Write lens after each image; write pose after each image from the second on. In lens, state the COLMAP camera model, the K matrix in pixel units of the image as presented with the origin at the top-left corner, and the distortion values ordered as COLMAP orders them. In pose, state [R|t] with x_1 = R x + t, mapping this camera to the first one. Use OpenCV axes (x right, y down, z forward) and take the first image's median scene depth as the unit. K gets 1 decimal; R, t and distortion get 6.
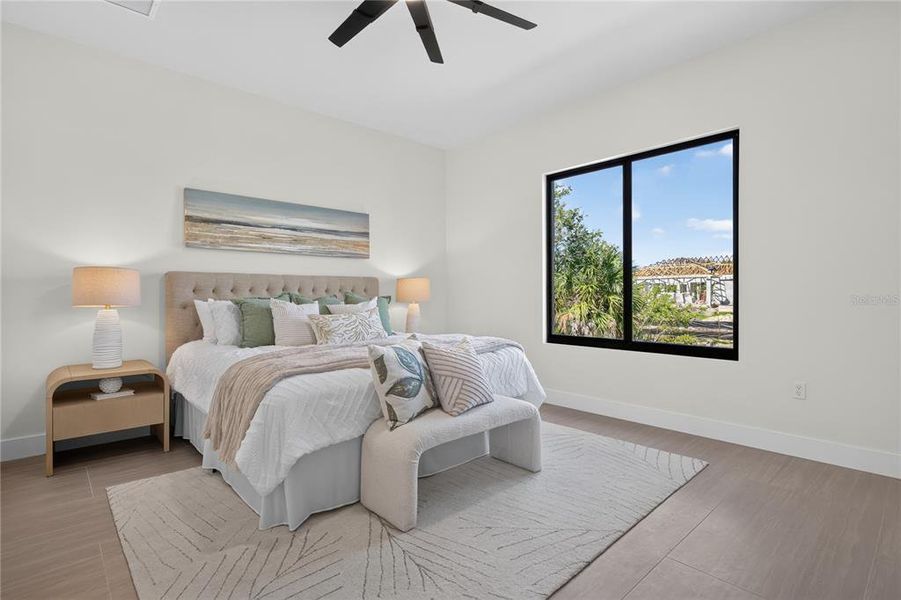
lens RADIAL K [[441.6, 0, 451.3], [0, 441.6, 295.6], [0, 0, 1]] dist [0.006674, 0.000856]
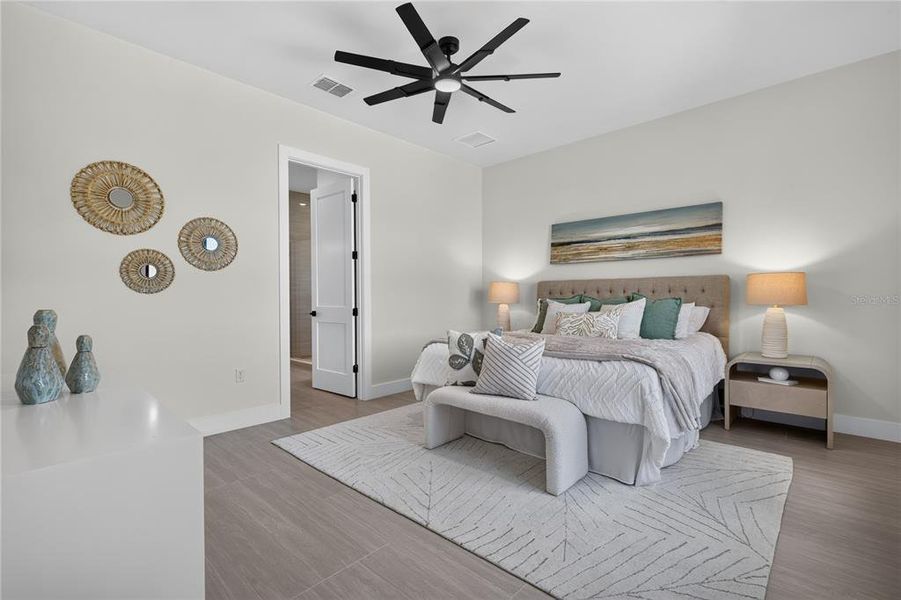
lens RADIAL K [[385.6, 0, 451.1], [0, 385.6, 304.6], [0, 0, 1]] dist [-0.000006, 0.001128]
pose [[0.091948, 0.028361, -0.995360, 0.602475], [0.003482, 0.999579, 0.028803, -0.007787], [0.995758, -0.006114, 0.091811, 0.460555]]
